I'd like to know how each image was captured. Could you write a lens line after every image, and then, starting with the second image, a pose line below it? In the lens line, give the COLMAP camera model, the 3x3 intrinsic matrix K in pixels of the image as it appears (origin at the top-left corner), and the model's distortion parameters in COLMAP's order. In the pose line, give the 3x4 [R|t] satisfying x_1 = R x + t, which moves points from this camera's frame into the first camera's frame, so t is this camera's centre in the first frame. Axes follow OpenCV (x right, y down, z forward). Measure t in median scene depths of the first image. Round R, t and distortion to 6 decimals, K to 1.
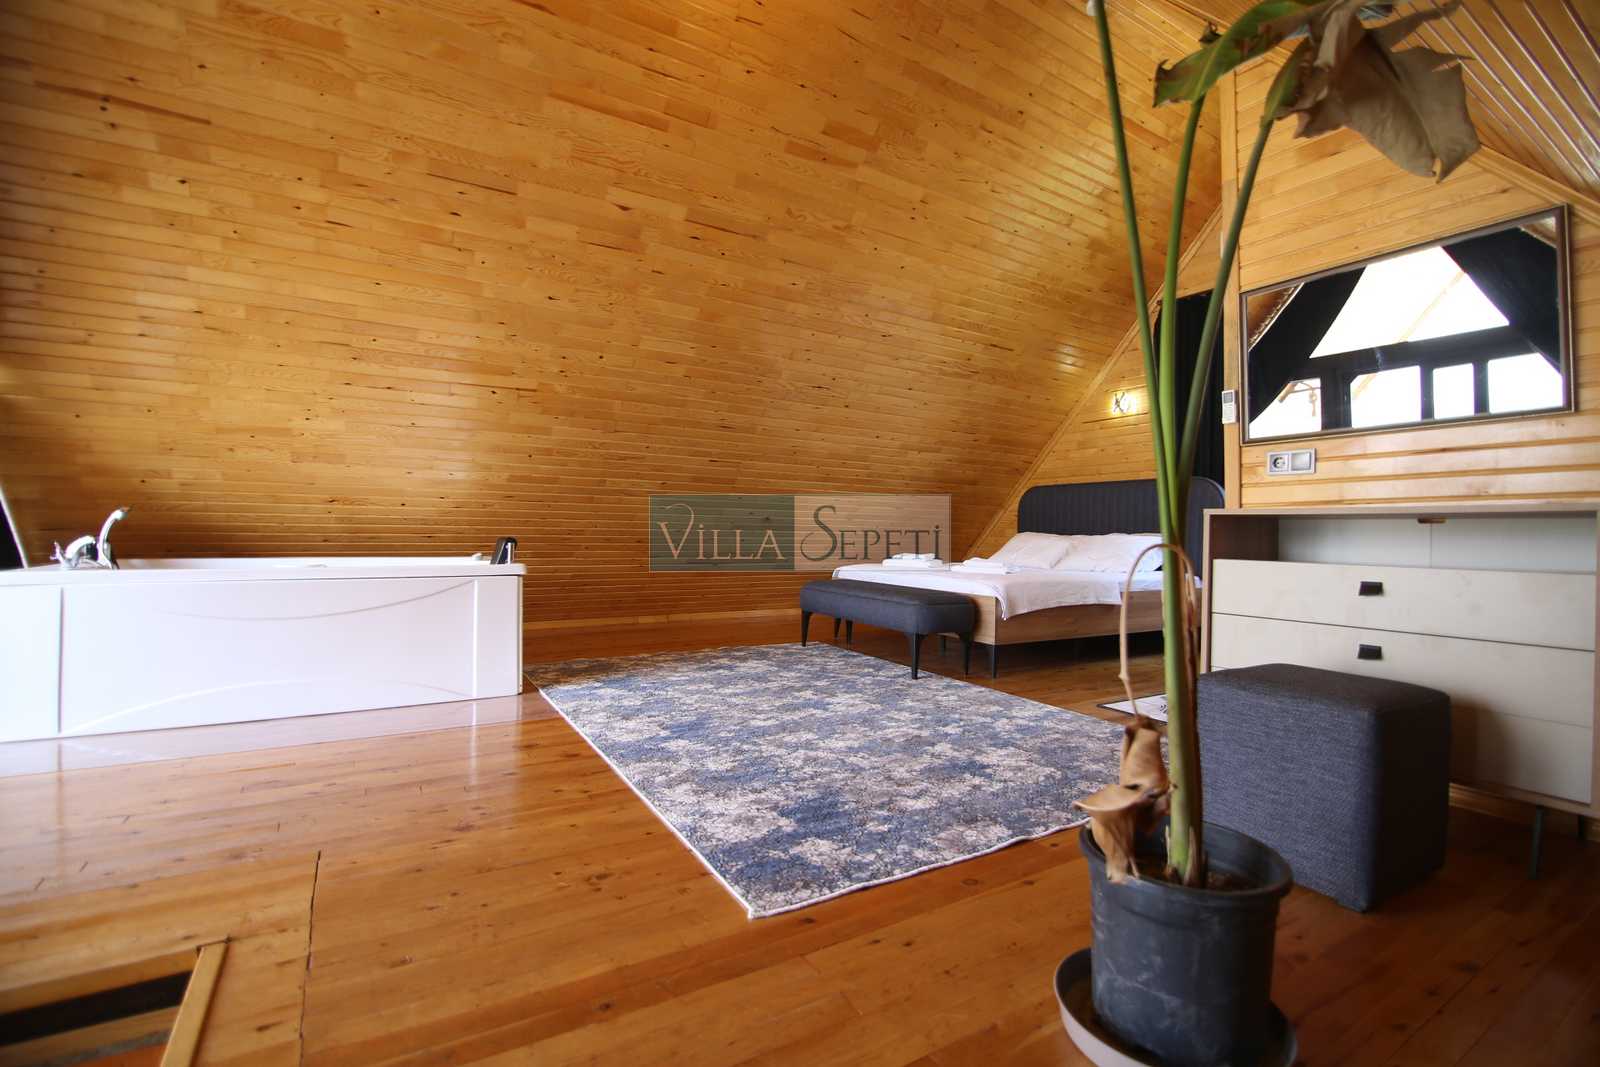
lens RADIAL K [[717.2, 0, 806.3], [0, 717.2, 527.0], [0, 0, 1]] dist [-0.009731, -0.005012]
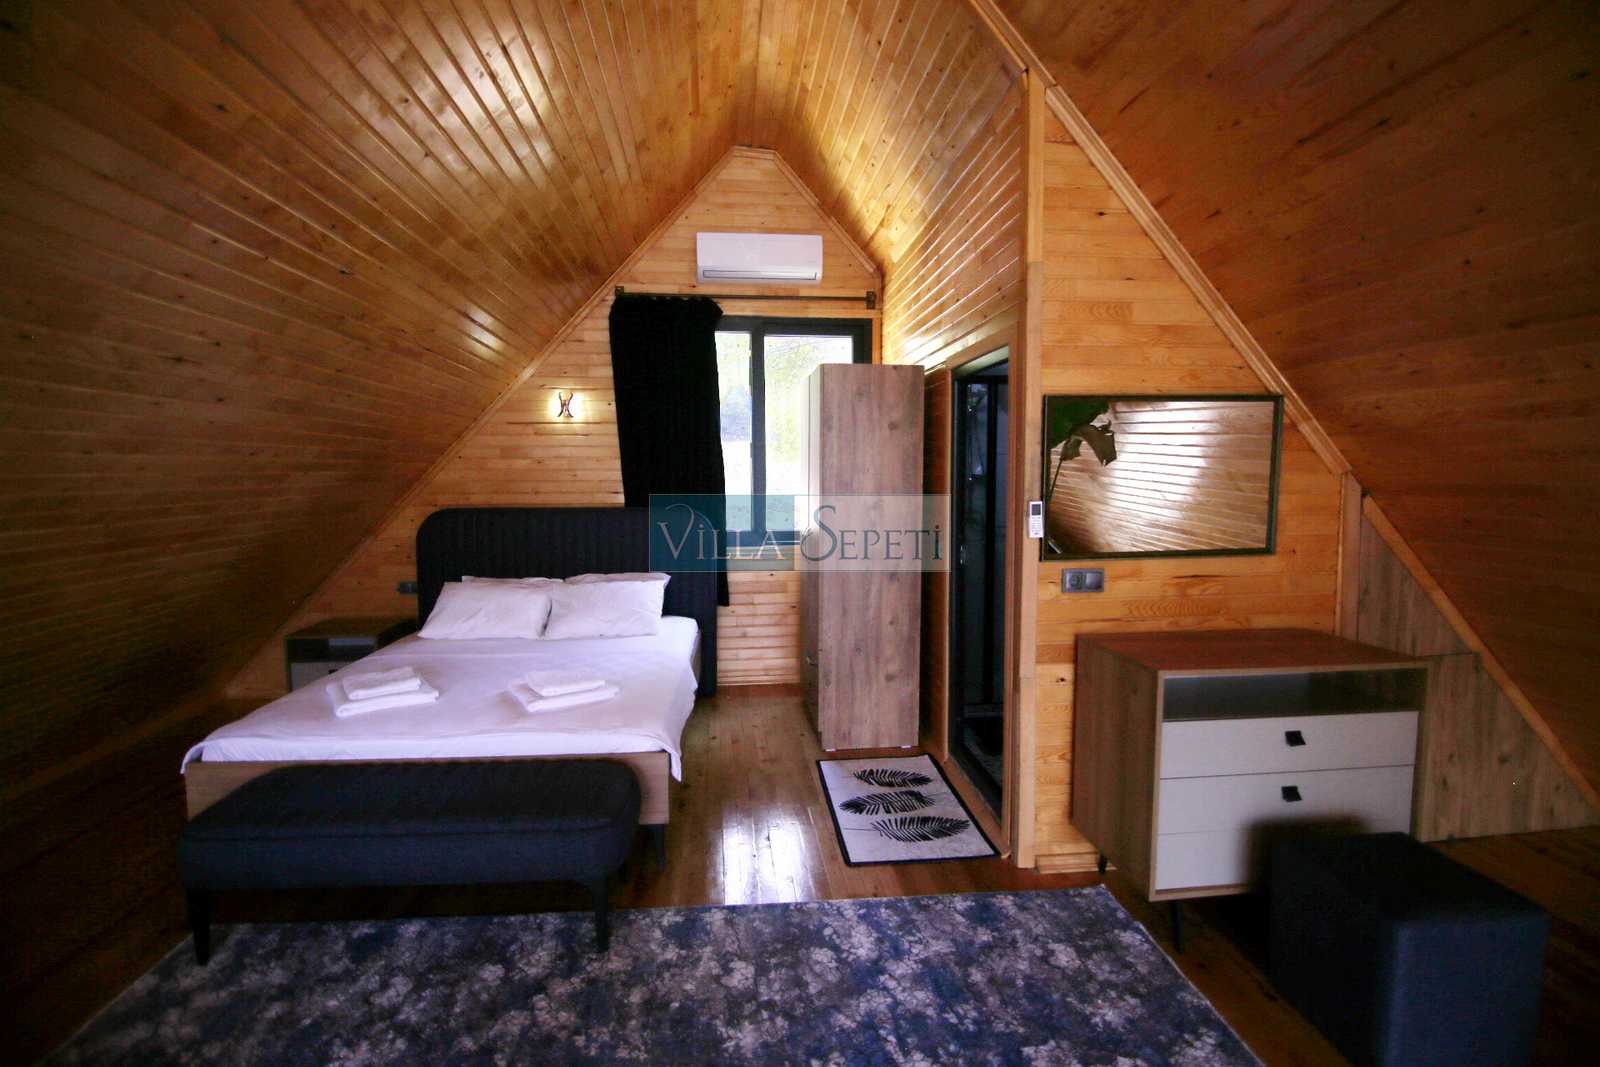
lens RADIAL K [[717.2, 0, 800.7], [0, 717.2, 535.9], [0, 0, 1]] dist [-0.009731, -0.005012]
pose [[0.443010, -0.090230, 0.891964, -0.162256], [-0.005004, 0.994658, 0.103104, -0.109039], [-0.896503, -0.050140, 0.440192, 0.397217]]
